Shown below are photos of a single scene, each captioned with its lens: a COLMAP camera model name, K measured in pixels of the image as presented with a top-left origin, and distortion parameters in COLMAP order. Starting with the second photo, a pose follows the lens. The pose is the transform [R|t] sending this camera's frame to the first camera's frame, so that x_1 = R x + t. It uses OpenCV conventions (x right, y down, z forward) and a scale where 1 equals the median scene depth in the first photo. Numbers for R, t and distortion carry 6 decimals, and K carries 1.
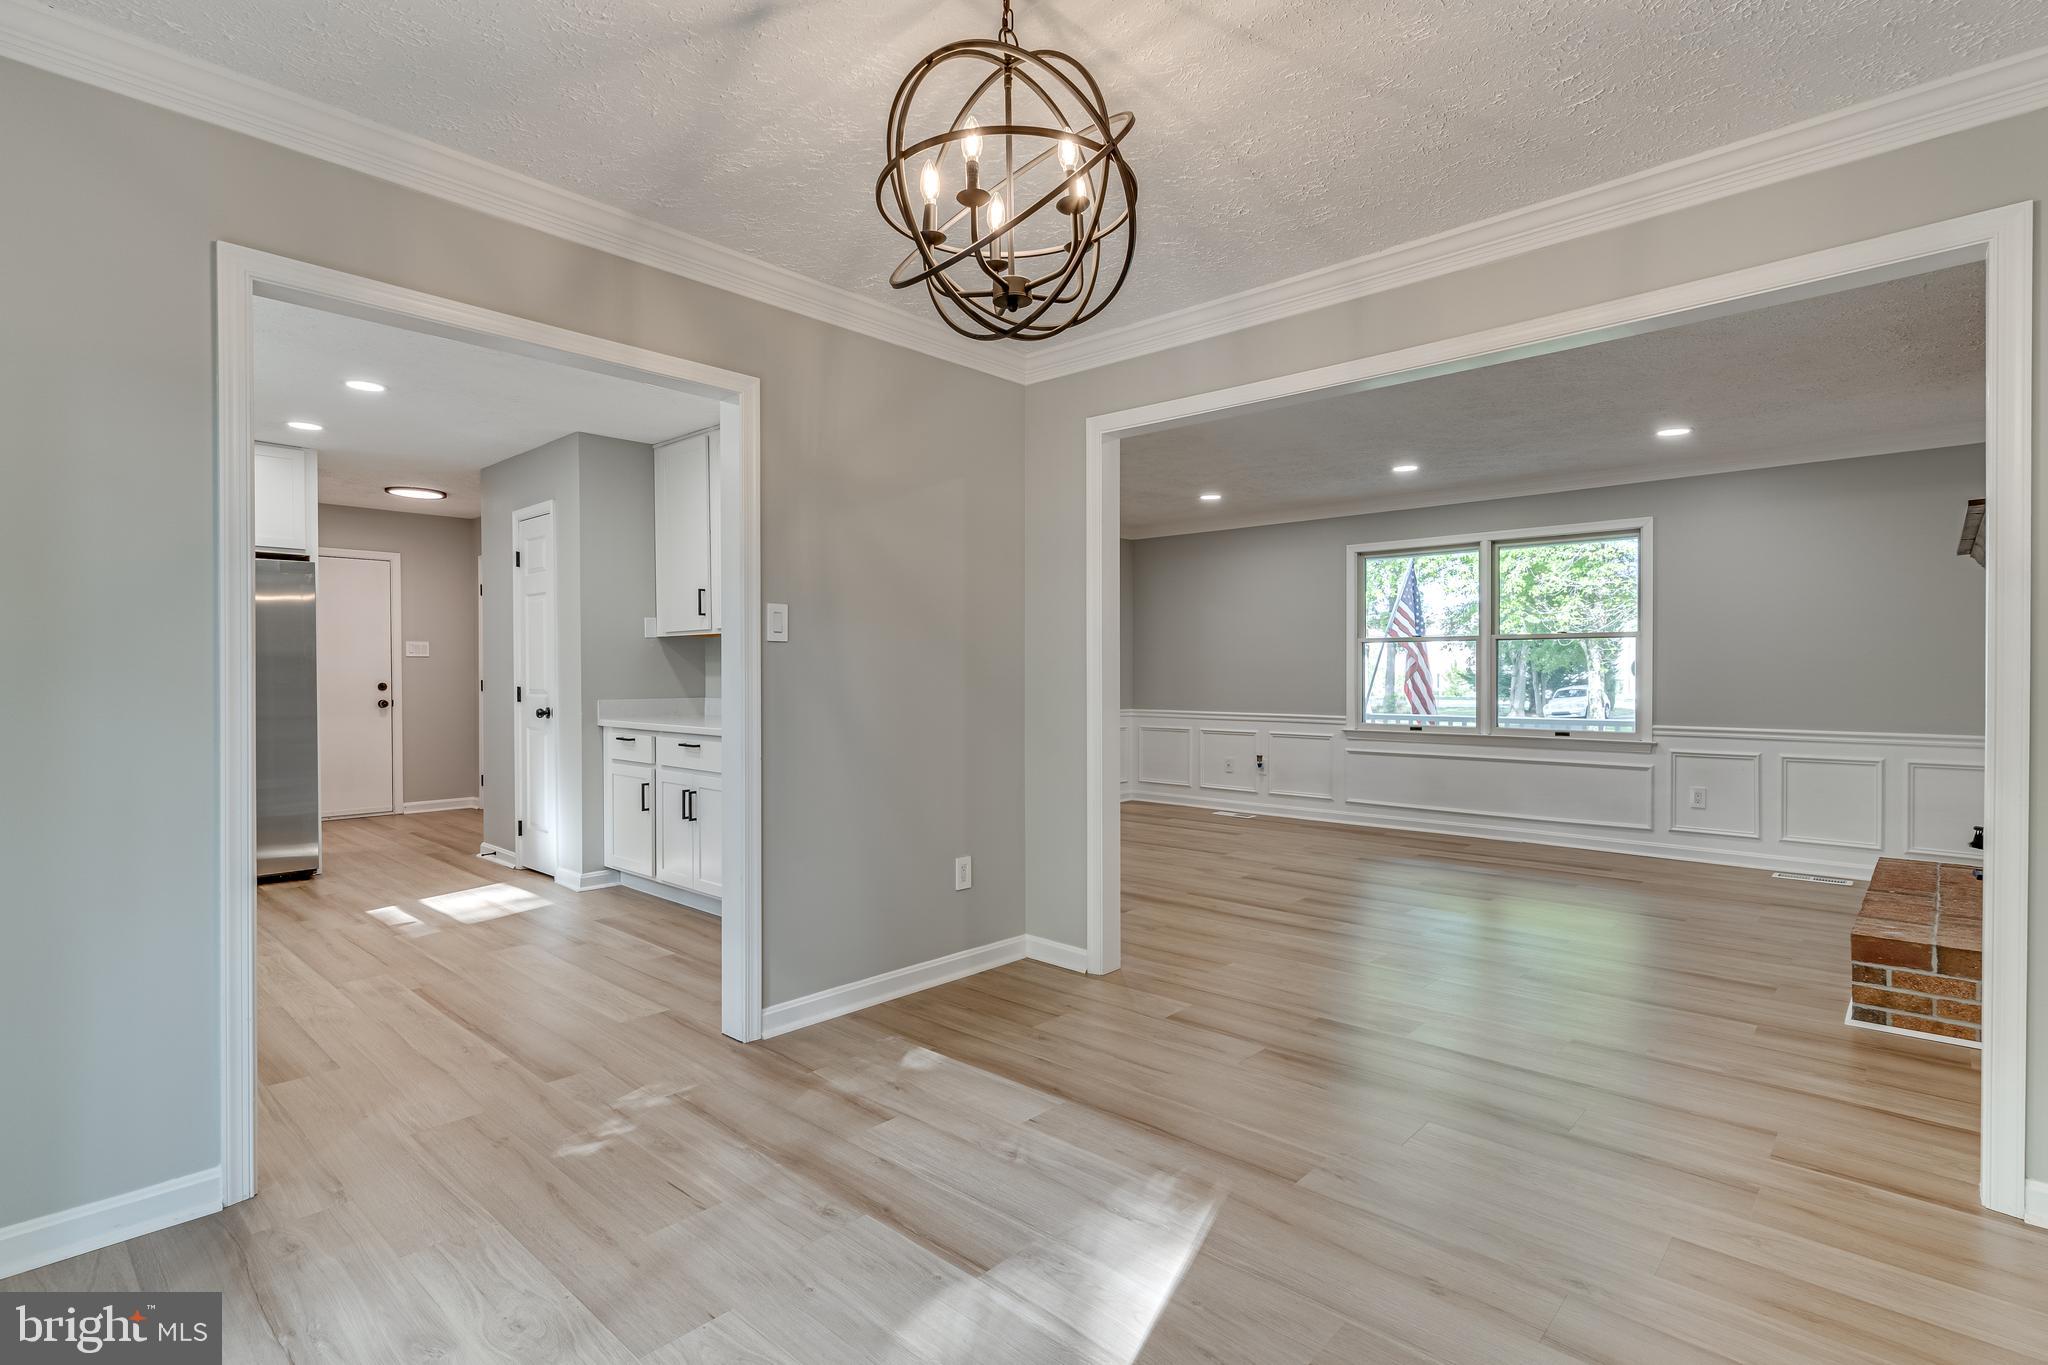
lens RADIAL K [[980.5, 0, 1019.6], [0, 980.5, 683.5], [0, 0, 1]] dist [0.005110, 0.000701]
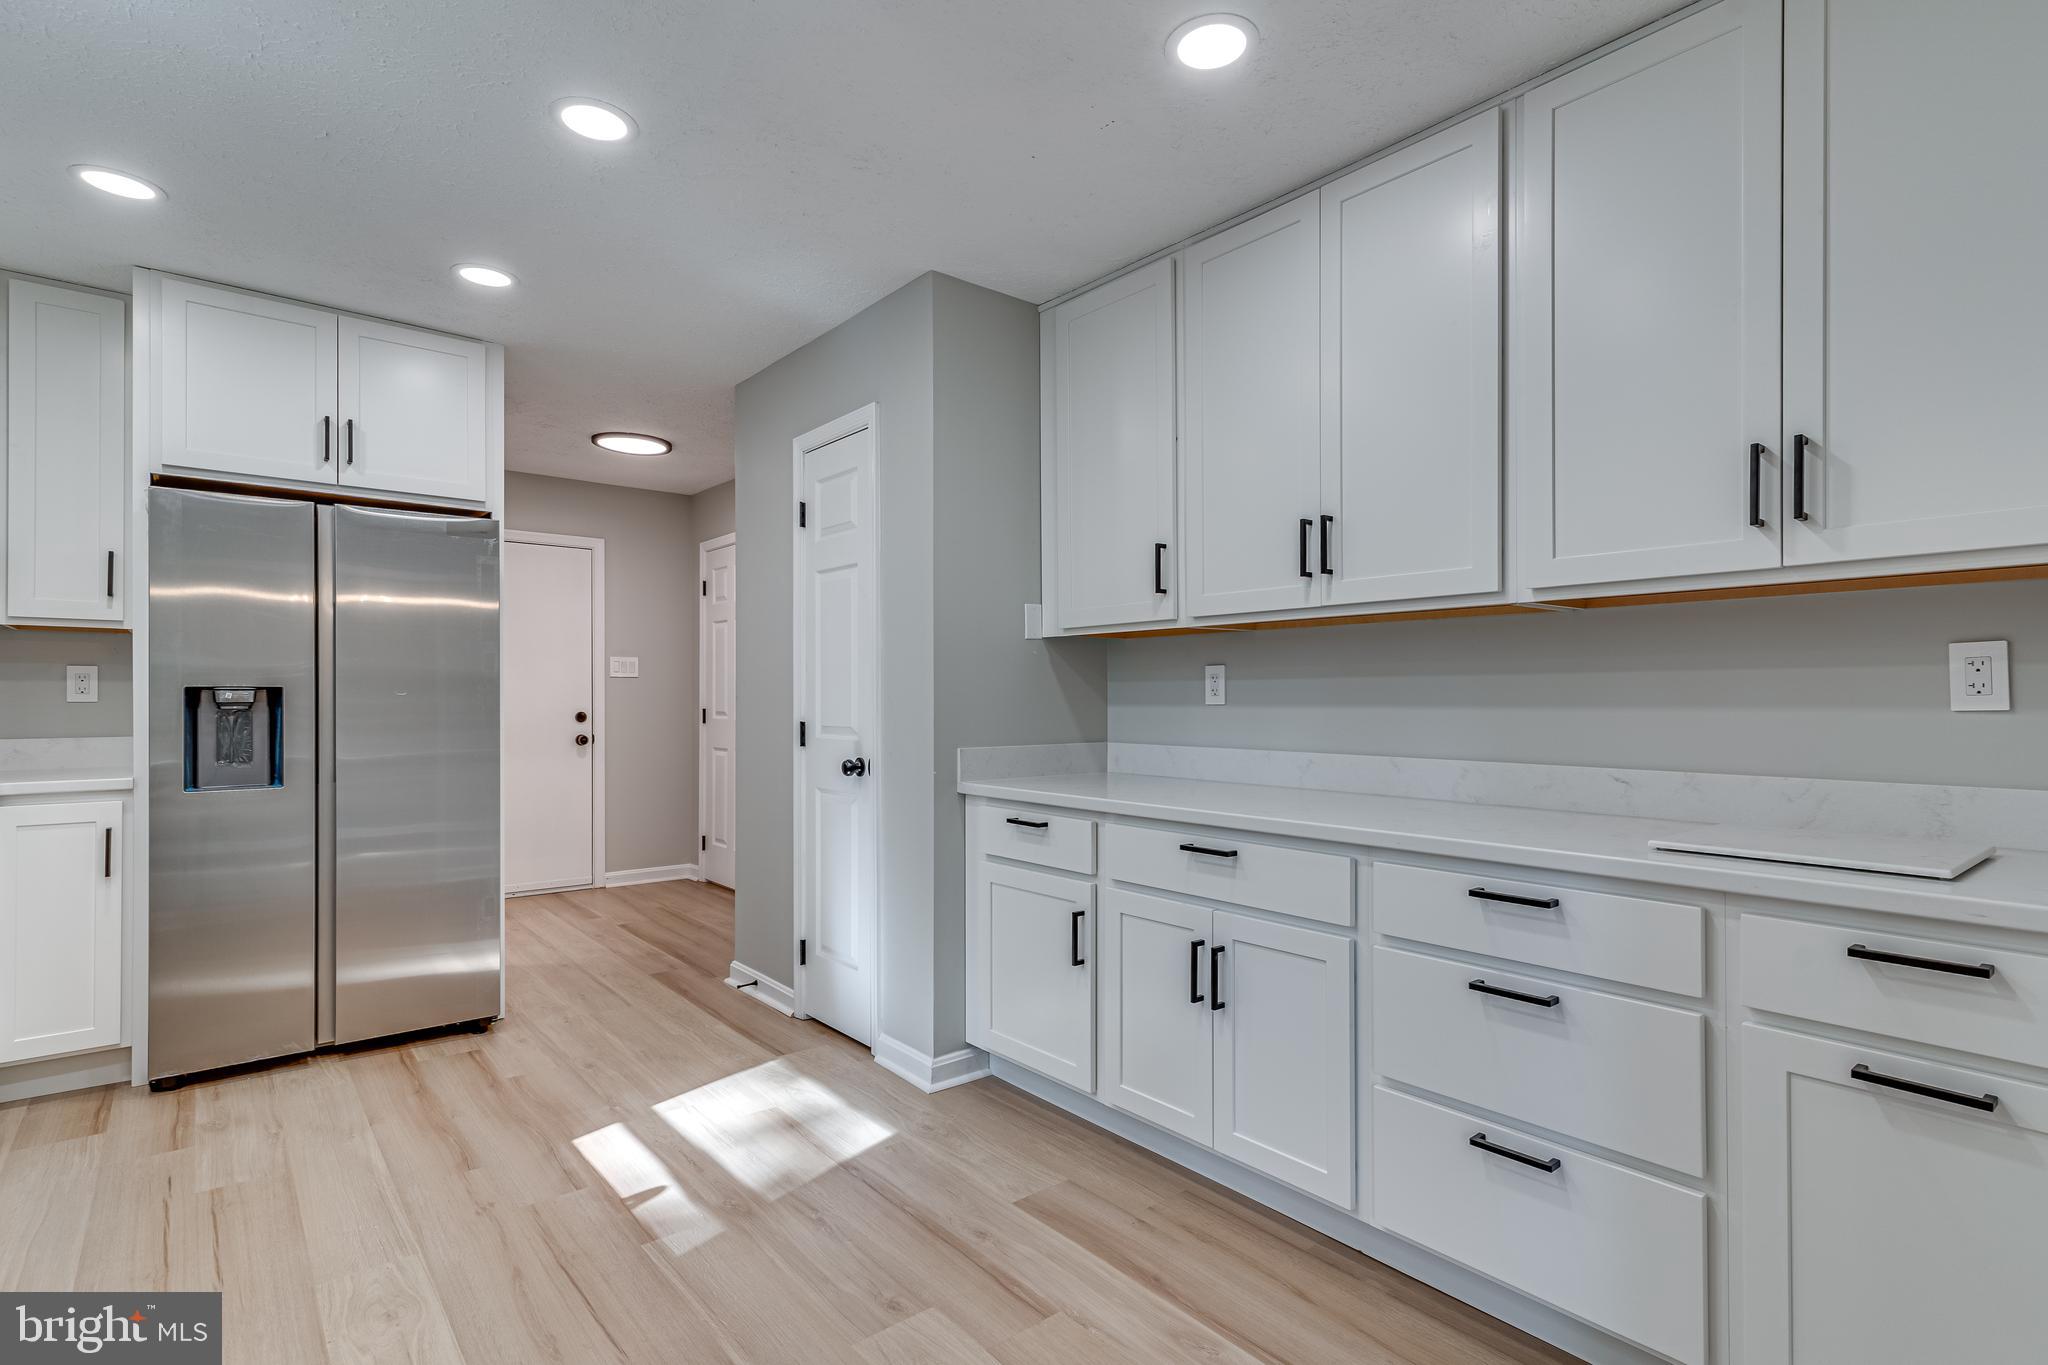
lens RADIAL K [[993.3, 0, 1033.4], [0, 993.3, 695.1], [0, 0, 1]] dist [0.003192, 0.000305]
pose [[0.991765, 0.000636, -0.128073, -0.297712], [-0.002445, 0.999899, -0.013969, -0.005272], [0.128051, 0.014167, 0.991666, 0.416328]]
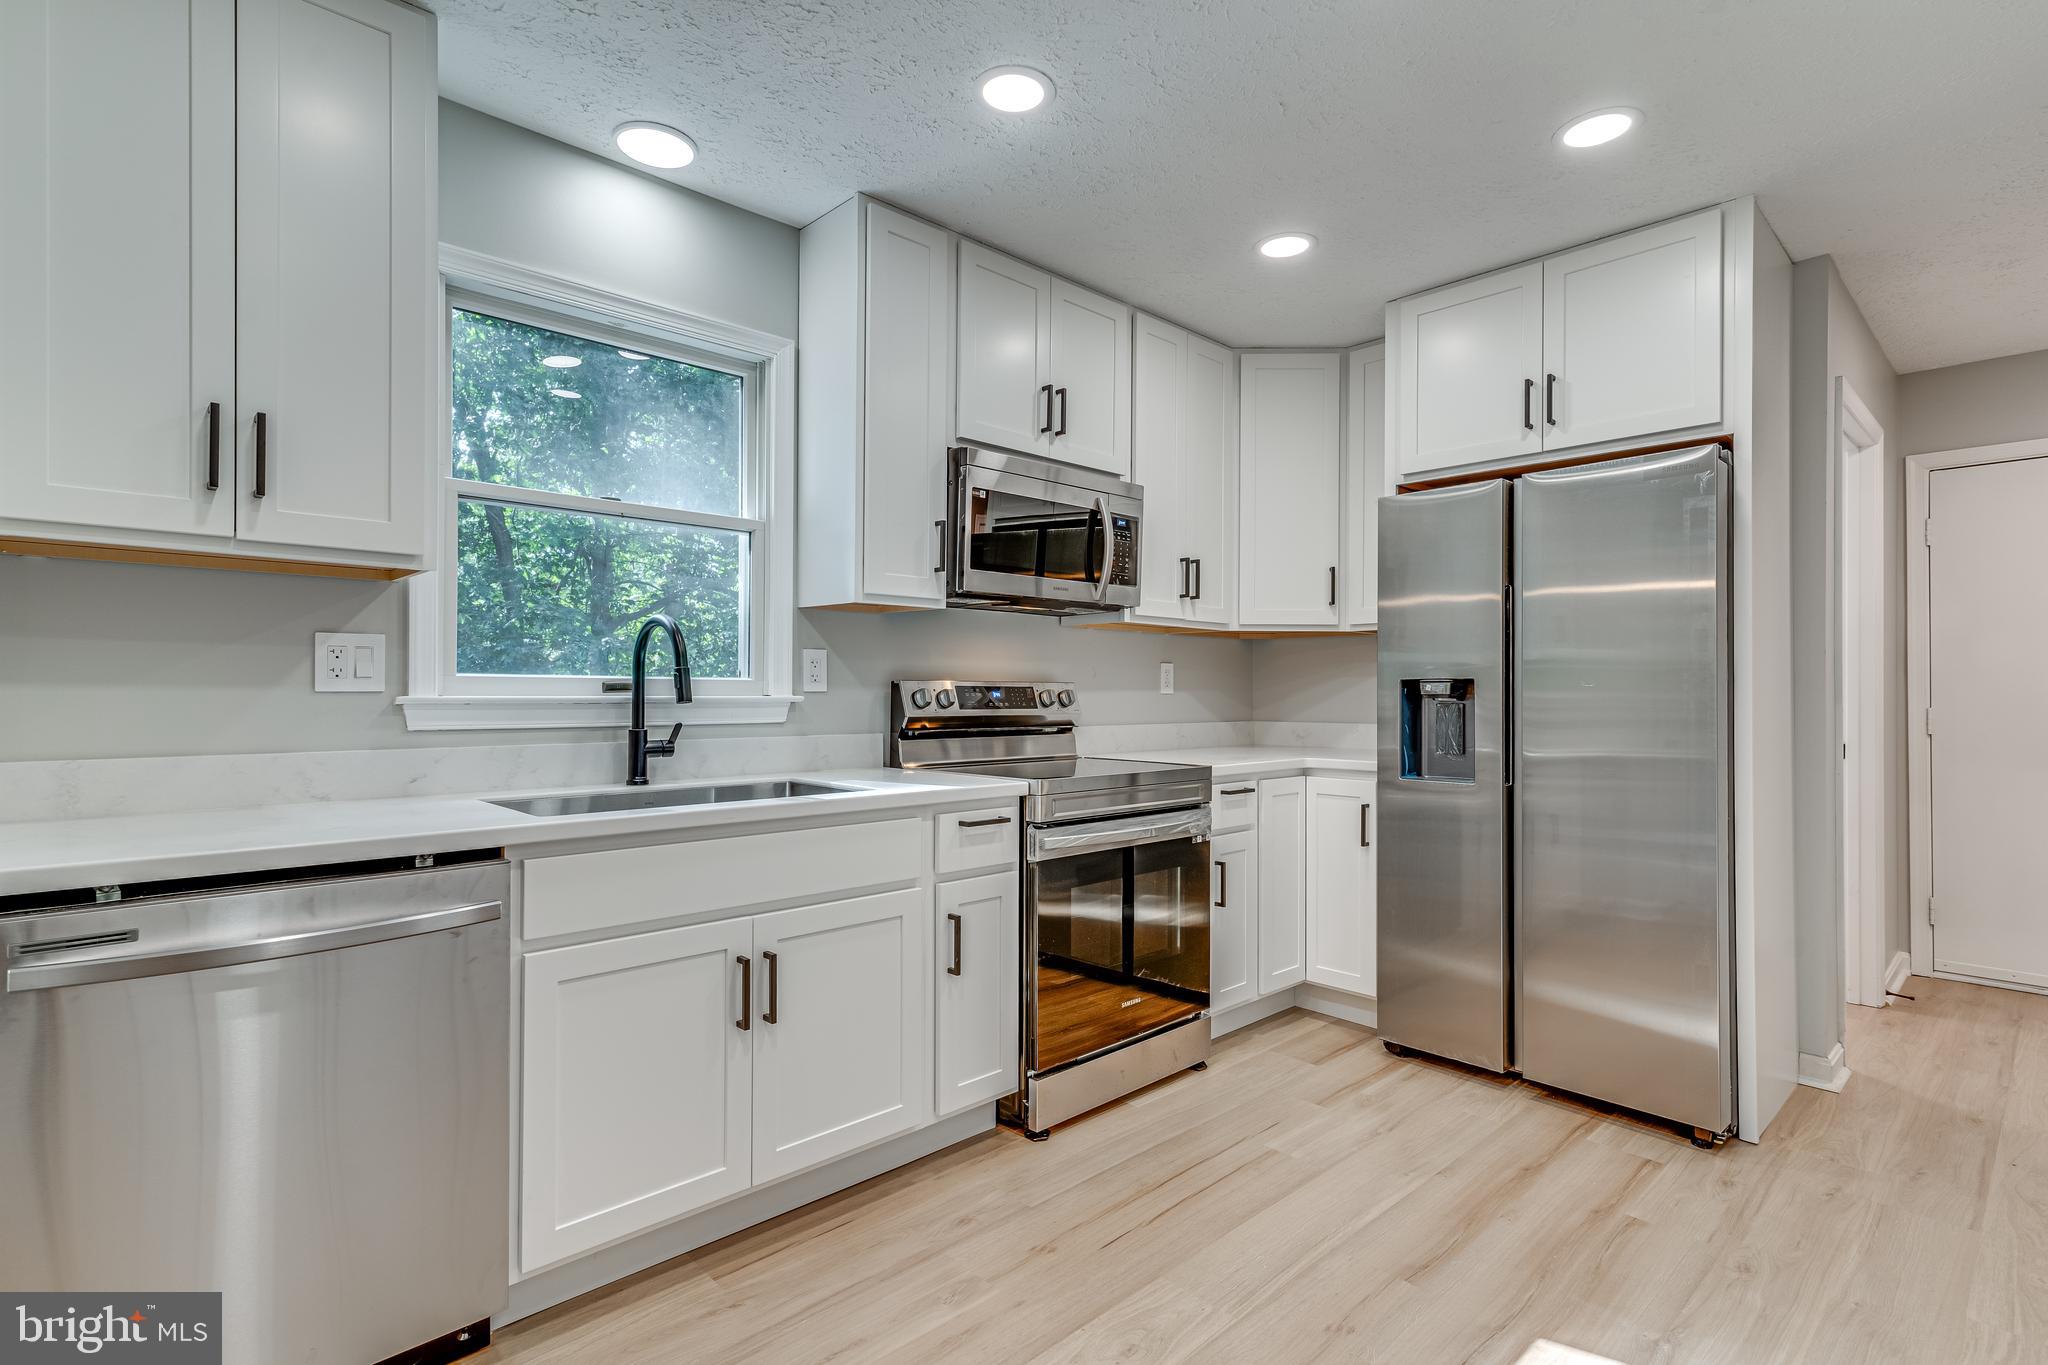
lens RADIAL K [[980.5, 0, 1019.6], [0, 980.5, 683.5], [0, 0, 1]] dist [0.005110, 0.000701]
pose [[-0.075407, -0.007667, -0.997123, -0.243793], [-0.014588, 0.999872, -0.006585, -0.006903], [0.997046, 0.014049, -0.075509, 0.711028]]
